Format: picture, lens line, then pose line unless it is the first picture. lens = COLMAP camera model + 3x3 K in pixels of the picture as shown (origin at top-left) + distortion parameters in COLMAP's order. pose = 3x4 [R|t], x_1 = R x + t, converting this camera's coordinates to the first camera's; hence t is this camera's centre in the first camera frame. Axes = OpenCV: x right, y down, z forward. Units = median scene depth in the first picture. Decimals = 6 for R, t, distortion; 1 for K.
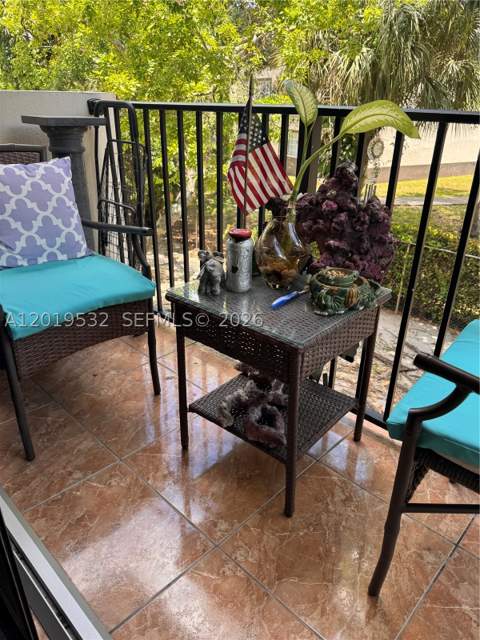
lens RADIAL K [[450.3, 0, 235.1], [0, 450.3, 317.6], [0, 0, 1]] dist [0.008138, -0.018769]
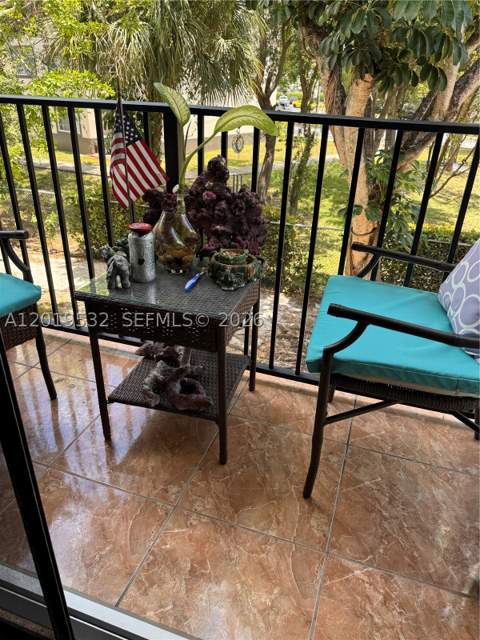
lens RADIAL K [[450.3, 0, 245.1], [0, 450.3, 319.7], [0, 0, 1]] dist [0.008138, -0.018769]
pose [[0.900357, -0.182128, 0.395204, -0.224697], [0.161631, 0.983195, 0.084873, -0.020770], [-0.404020, -0.012539, 0.914664, -0.091888]]
